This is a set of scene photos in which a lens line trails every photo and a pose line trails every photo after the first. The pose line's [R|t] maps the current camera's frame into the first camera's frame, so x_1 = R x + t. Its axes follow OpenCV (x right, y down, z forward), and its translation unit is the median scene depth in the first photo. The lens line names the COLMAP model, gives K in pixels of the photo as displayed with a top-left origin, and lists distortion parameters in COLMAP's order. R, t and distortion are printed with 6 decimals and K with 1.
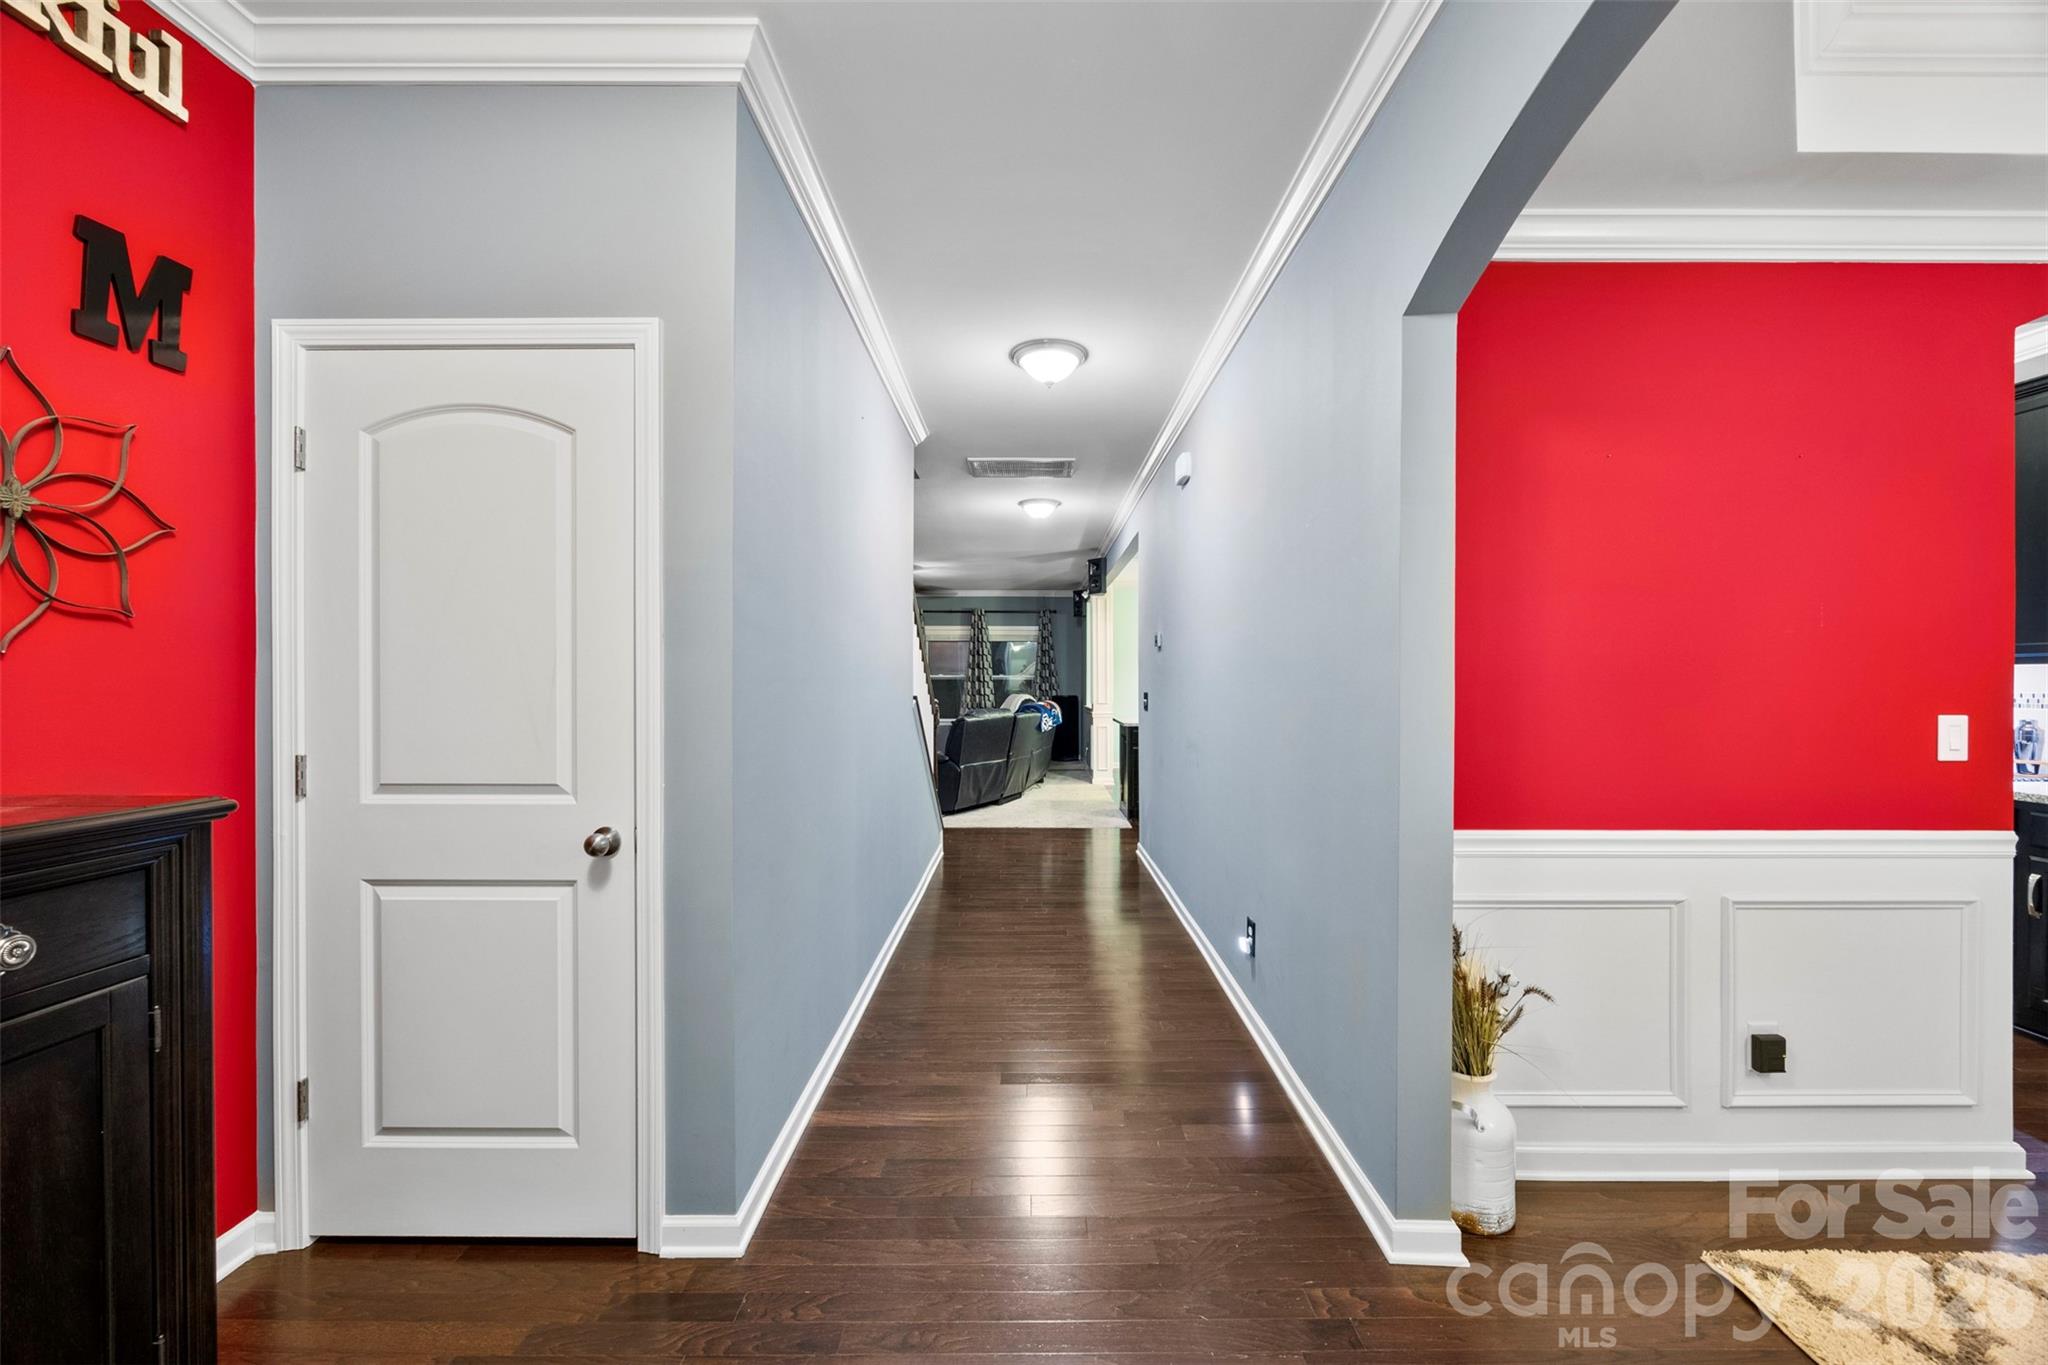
lens RADIAL K [[779.7, 0, 1025.9], [0, 779.7, 679.8], [0, 0, 1]] dist [-0.001290, -0.000042]
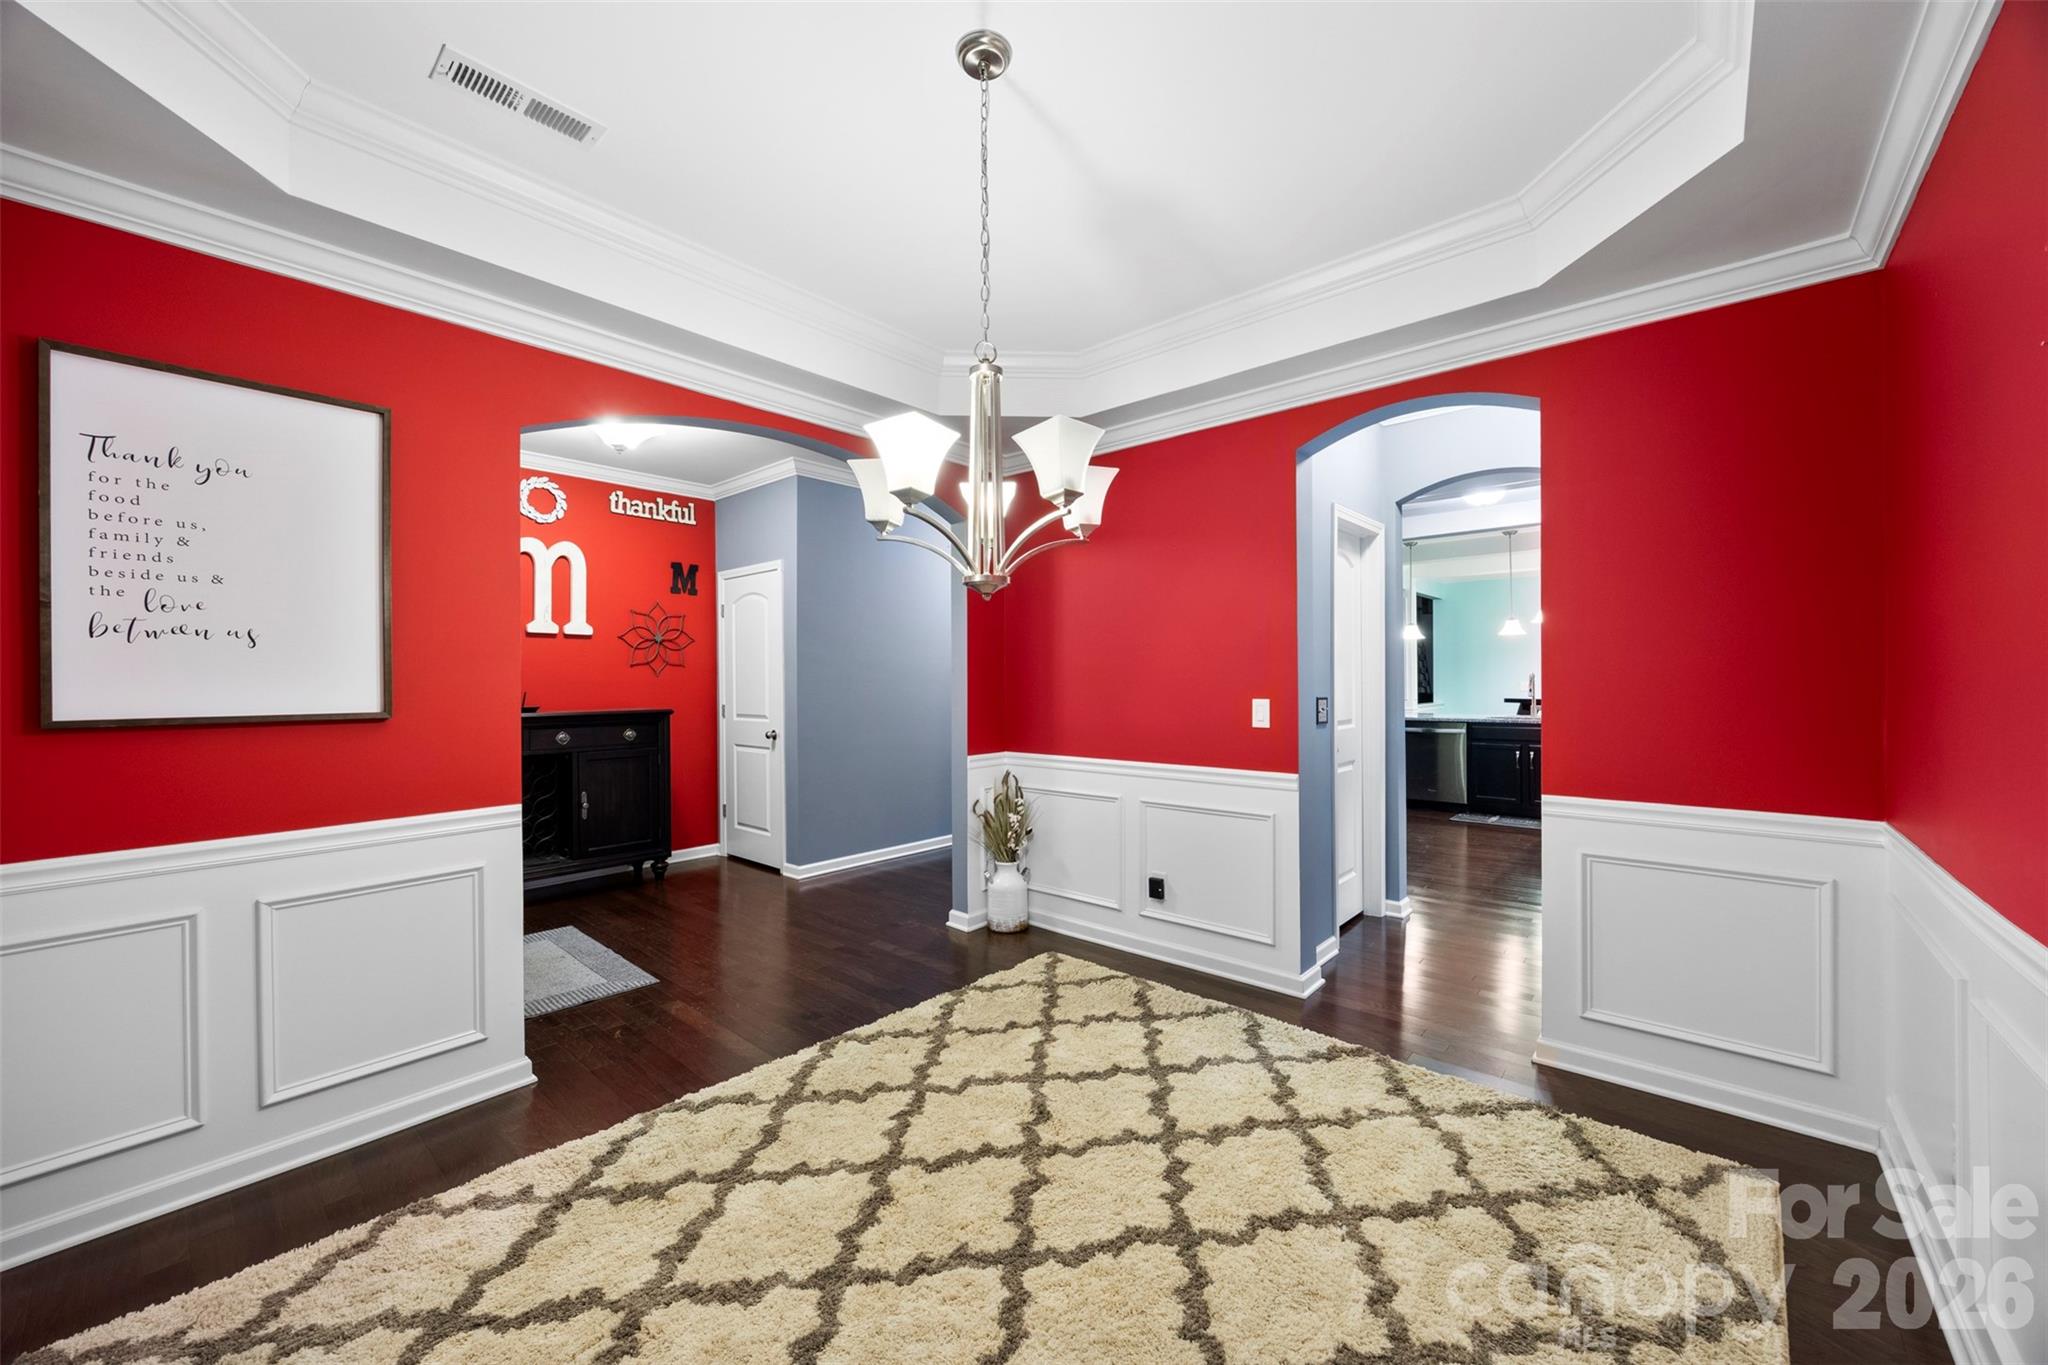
lens RADIAL K [[779.7, 0, 1024.0], [0, 779.7, 684.5], [0, 0, 1]] dist [-0.001290, -0.000042]
pose [[0.745323, -0.002150, -0.666700, 2.176957], [0.003037, 0.999995, 0.000170, 0.016573], [0.666697, -0.002151, 0.745326, -0.594090]]
